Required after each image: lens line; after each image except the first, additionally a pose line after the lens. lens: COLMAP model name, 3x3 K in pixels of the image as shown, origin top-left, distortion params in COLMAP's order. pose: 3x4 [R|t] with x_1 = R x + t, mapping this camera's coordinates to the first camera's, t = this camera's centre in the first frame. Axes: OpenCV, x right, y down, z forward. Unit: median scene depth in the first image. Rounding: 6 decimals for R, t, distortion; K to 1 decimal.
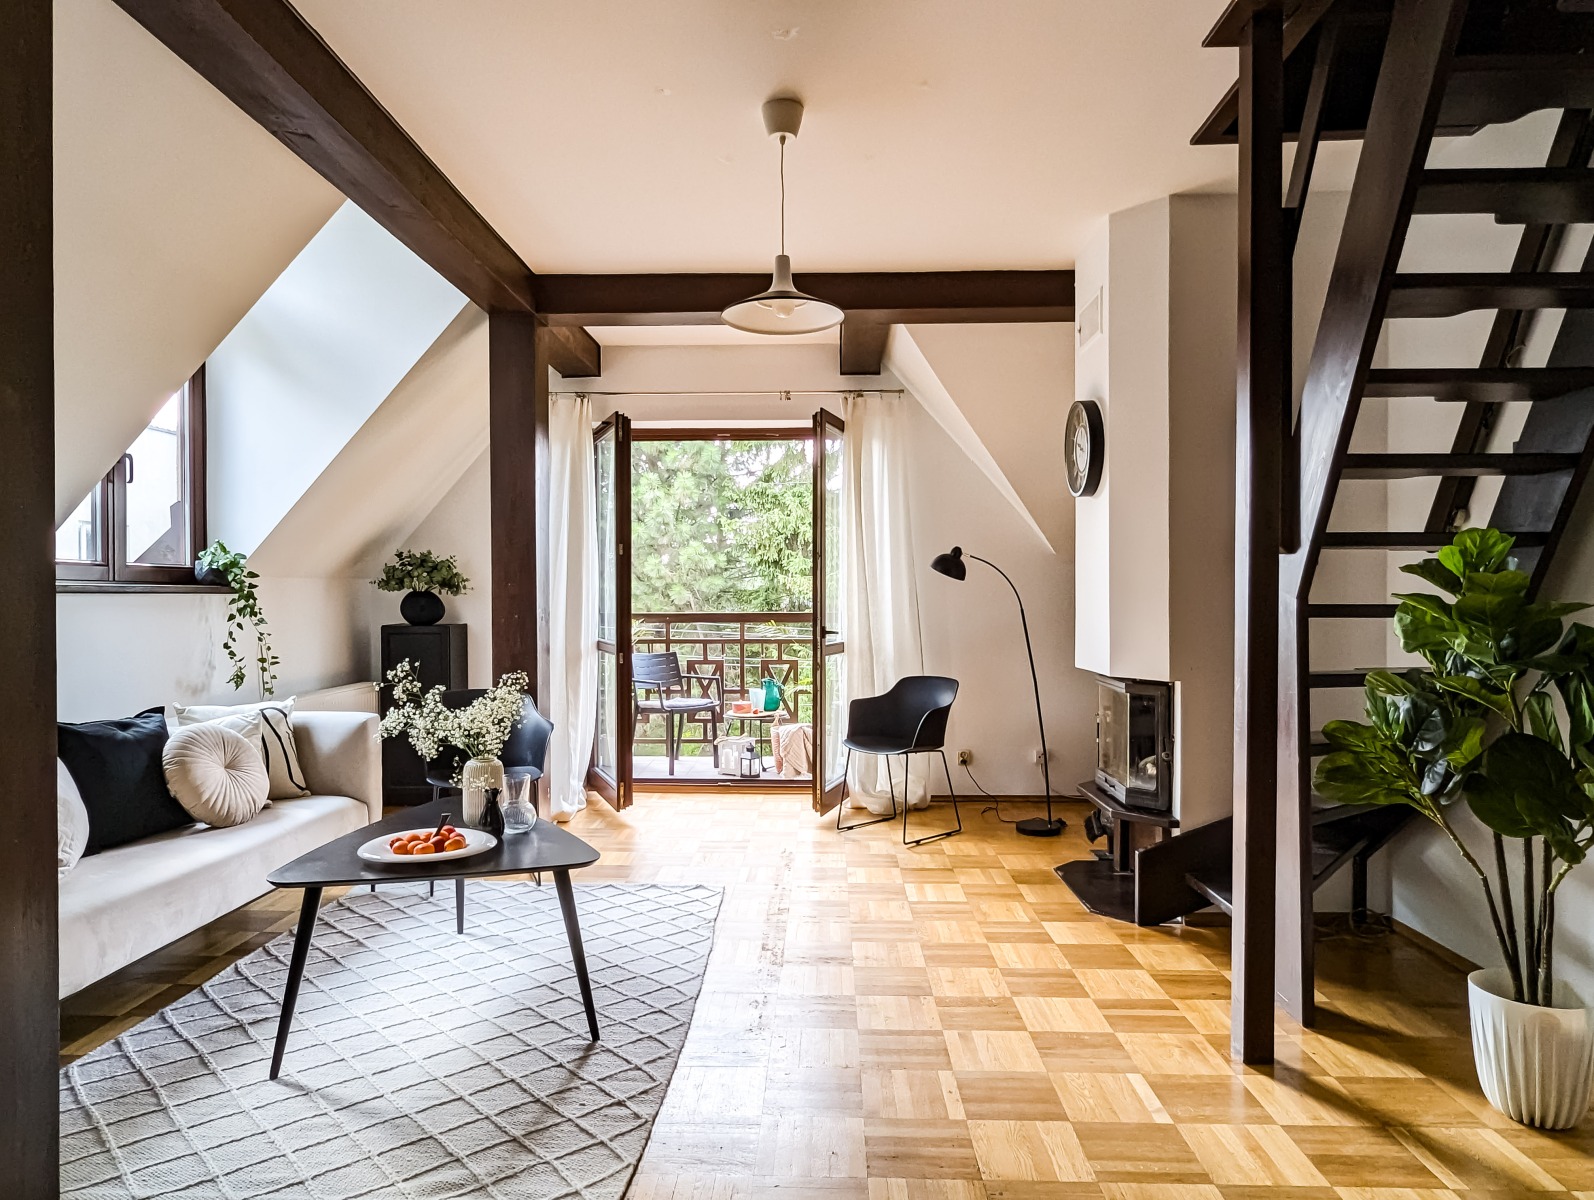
lens RADIAL K [[993.6, 0, 740.5], [0, 993.6, 605.2], [0, 0, 1]] dist [0.001367, -0.000022]
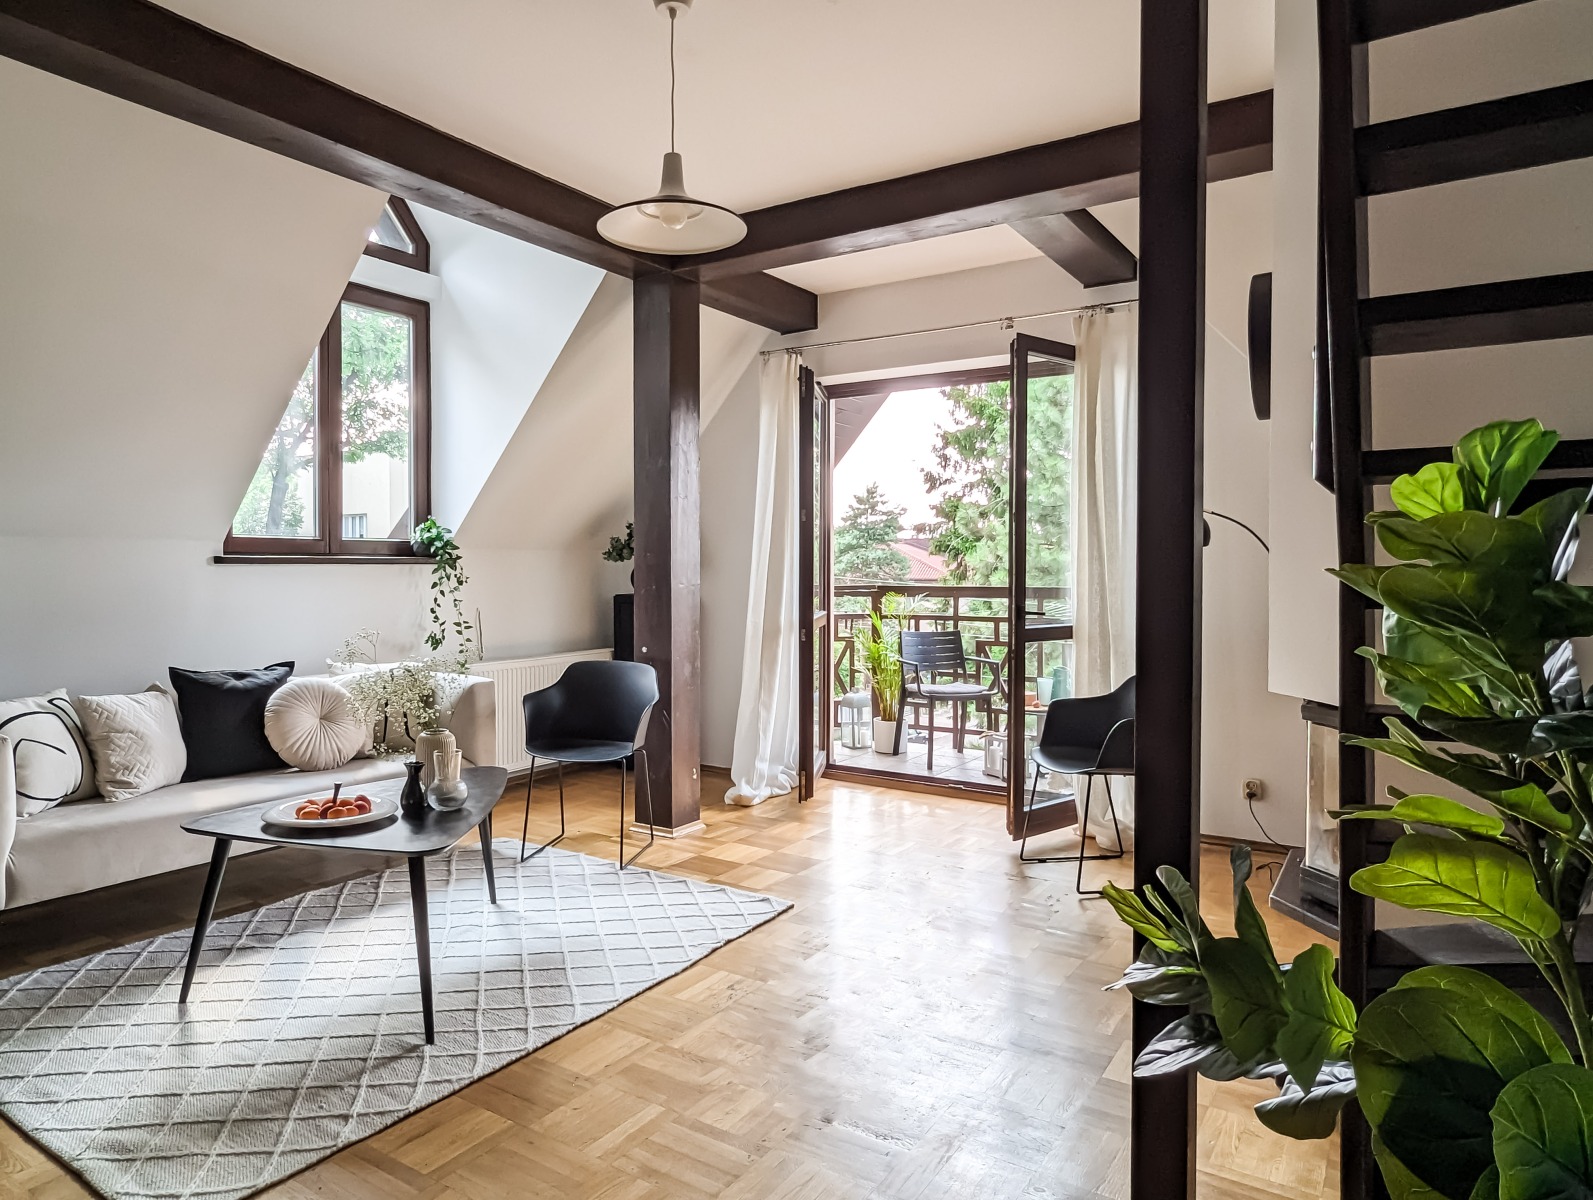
lens RADIAL K [[993.0, 0, 791.8], [0, 993.0, 590.2], [0, 0, 1]] dist [0.001367, -0.000022]
pose [[0.846564, 0.014371, -0.532093, 0.357515], [-0.006940, 0.999849, 0.015962, -0.002466], [0.532241, -0.009820, 0.846536, 0.223661]]
